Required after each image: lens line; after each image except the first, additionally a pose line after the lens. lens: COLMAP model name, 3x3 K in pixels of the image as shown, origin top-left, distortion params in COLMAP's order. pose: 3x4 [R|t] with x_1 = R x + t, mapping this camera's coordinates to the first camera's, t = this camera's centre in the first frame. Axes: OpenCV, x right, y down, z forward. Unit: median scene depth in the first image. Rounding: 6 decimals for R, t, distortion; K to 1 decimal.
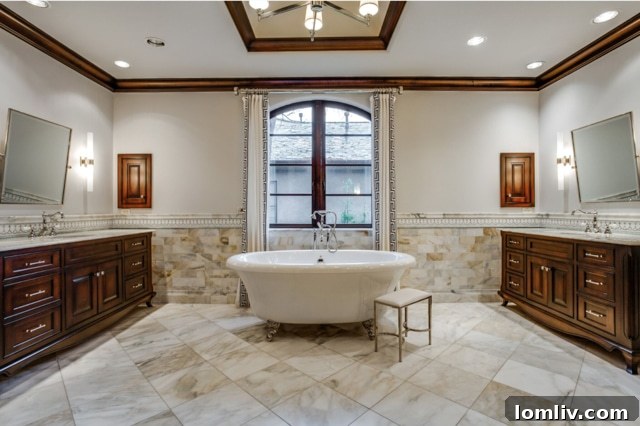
lens RADIAL K [[317.0, 0, 319.0], [0, 317.0, 212.0], [0, 0, 1]] dist [-0.032438, 0.009422]
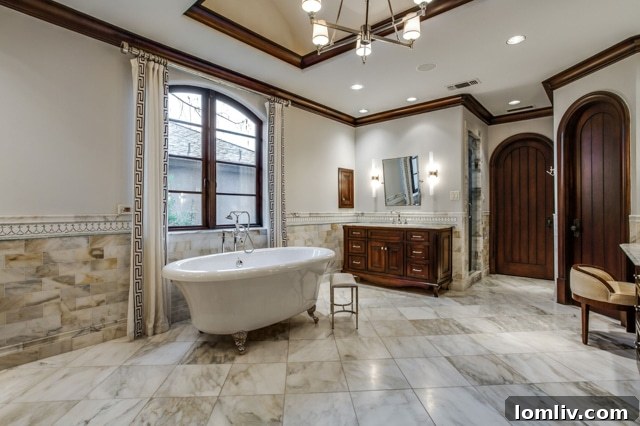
lens RADIAL K [[317.0, 0, 325.7], [0, 317.0, 210.0], [0, 0, 1]] dist [-0.032438, 0.009422]
pose [[0.639813, 0.002338, 0.768527, -0.513348], [0.003347, 0.999977, -0.005828, 0.000722], [-0.768524, 0.006301, 0.639790, 0.173236]]
